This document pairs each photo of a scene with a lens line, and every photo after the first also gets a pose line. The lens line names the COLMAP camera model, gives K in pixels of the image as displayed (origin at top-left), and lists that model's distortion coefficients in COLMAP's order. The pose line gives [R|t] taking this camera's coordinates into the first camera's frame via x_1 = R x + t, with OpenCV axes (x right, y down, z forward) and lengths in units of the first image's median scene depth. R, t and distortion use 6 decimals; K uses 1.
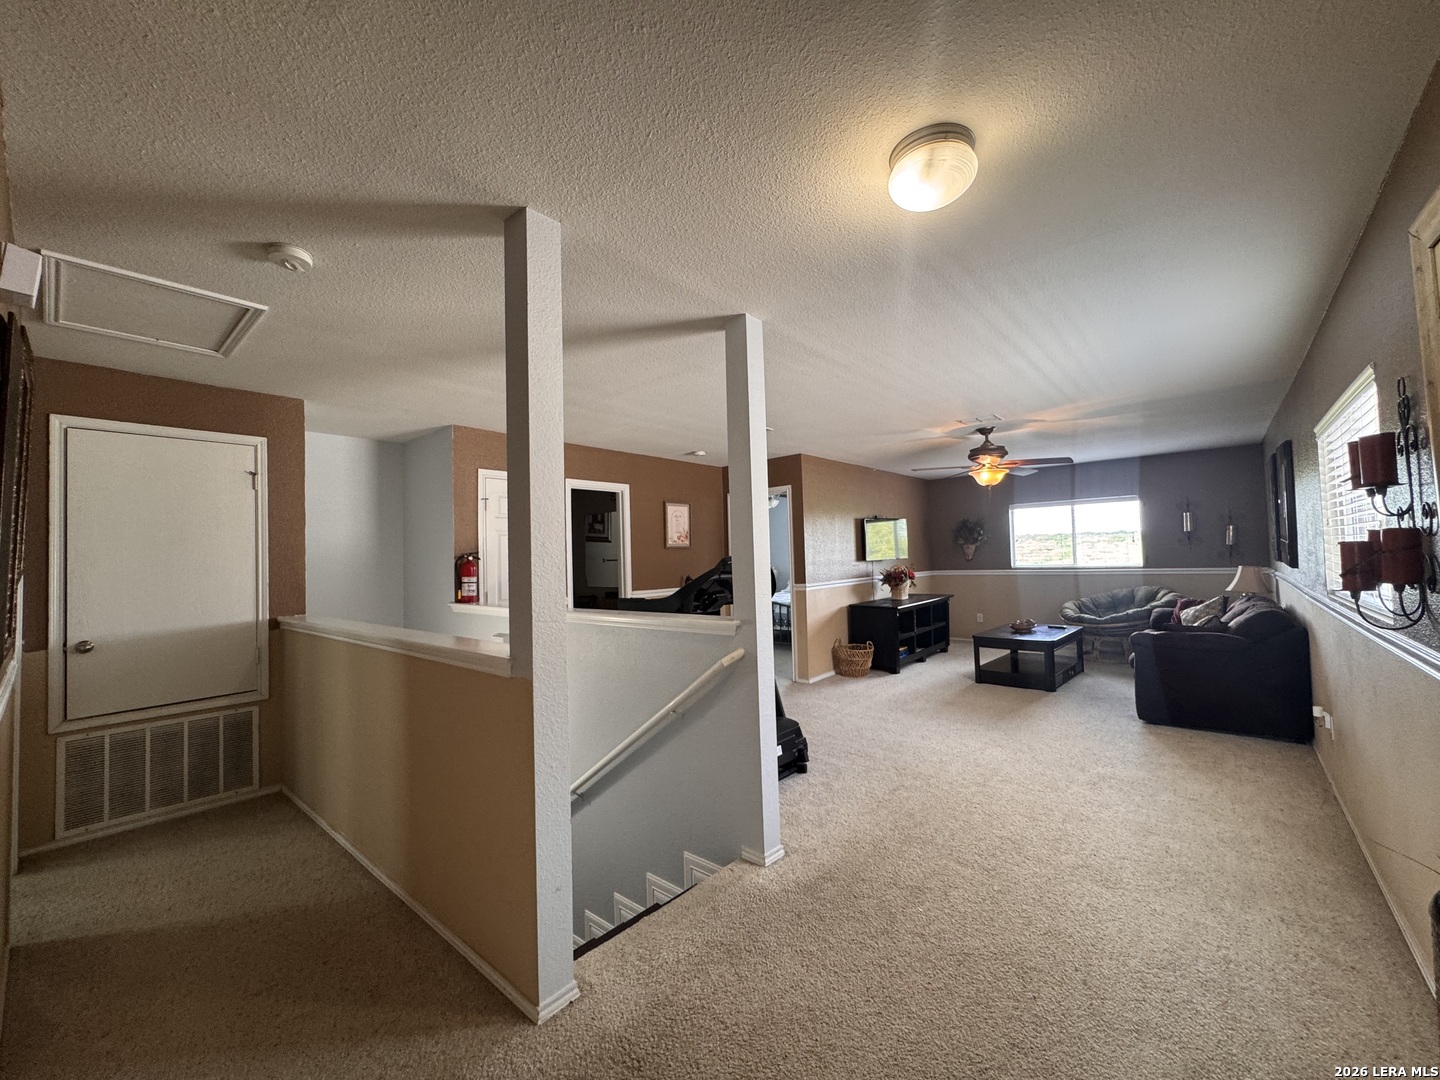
lens RADIAL K [[577.7, 0, 718.2], [0, 577.7, 539.6], [0, 0, 1]] dist [-0.008210, 0.000309]
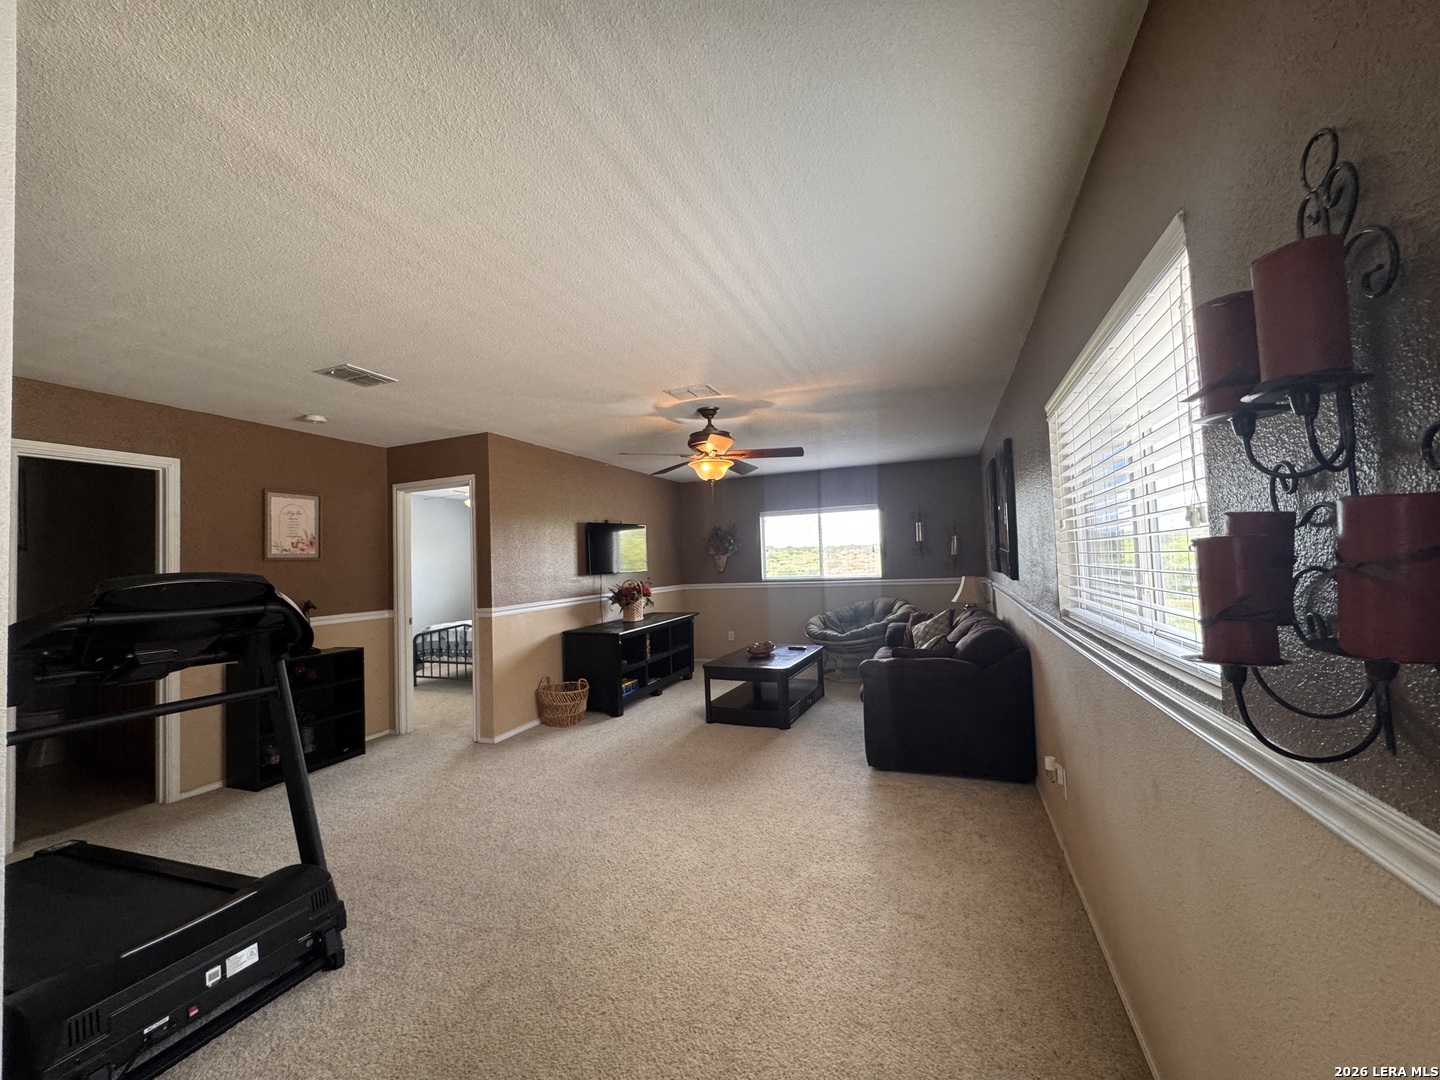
lens RADIAL K [[577.7, 0, 720.8], [0, 577.7, 541.5], [0, 0, 1]] dist [-0.008210, 0.000309]
pose [[0.940283, 0.007288, 0.340317, 0.188760], [-0.001661, 0.999857, -0.016823, 0.003814], [-0.340391, 0.015253, 0.940160, 0.219393]]
